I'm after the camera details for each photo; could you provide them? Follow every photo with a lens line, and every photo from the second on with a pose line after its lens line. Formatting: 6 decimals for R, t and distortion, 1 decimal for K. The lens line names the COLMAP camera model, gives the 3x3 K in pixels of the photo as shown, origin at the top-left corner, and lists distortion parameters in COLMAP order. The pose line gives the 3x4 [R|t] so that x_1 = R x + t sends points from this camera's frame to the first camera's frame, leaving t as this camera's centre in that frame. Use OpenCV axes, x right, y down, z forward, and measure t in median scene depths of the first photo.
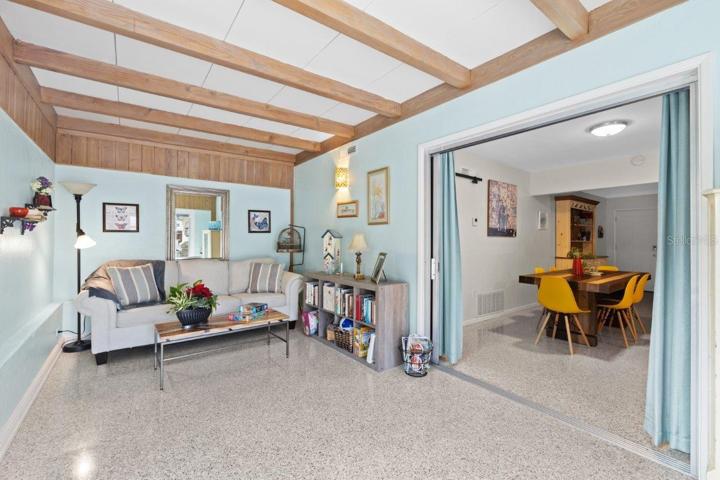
lens RADIAL K [[312.2, 0, 357.5], [0, 312.2, 233.6], [0, 0, 1]] dist [0.004364, -0.000843]
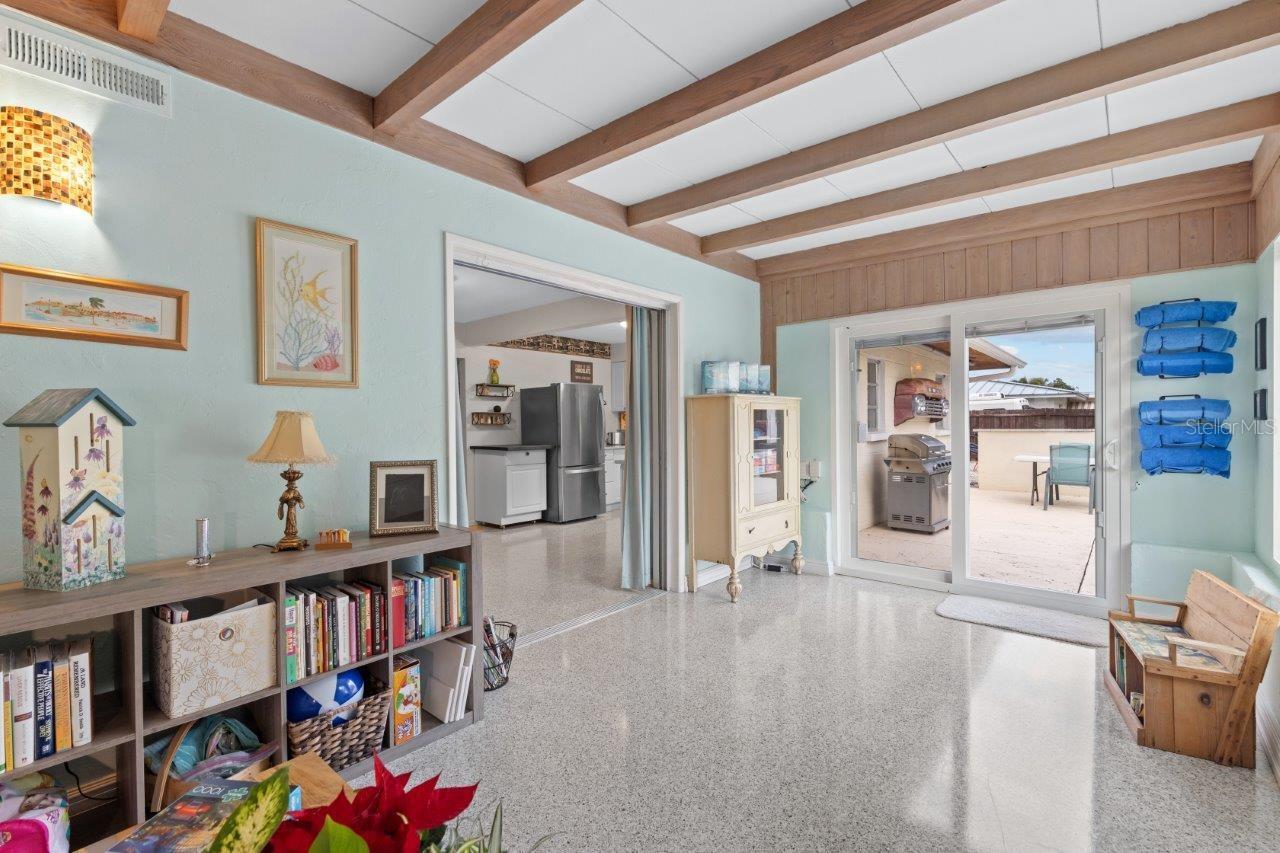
lens RADIAL K [[555.0, 0, 642.0], [0, 555.0, 427.4], [0, 0, 1]] dist [0.004364, -0.000843]
pose [[-0.200131, -0.013839, 0.979671, -0.558729], [-0.018426, 0.999777, 0.010359, 0.003101], [-0.979596, -0.015978, -0.200341, 0.682709]]
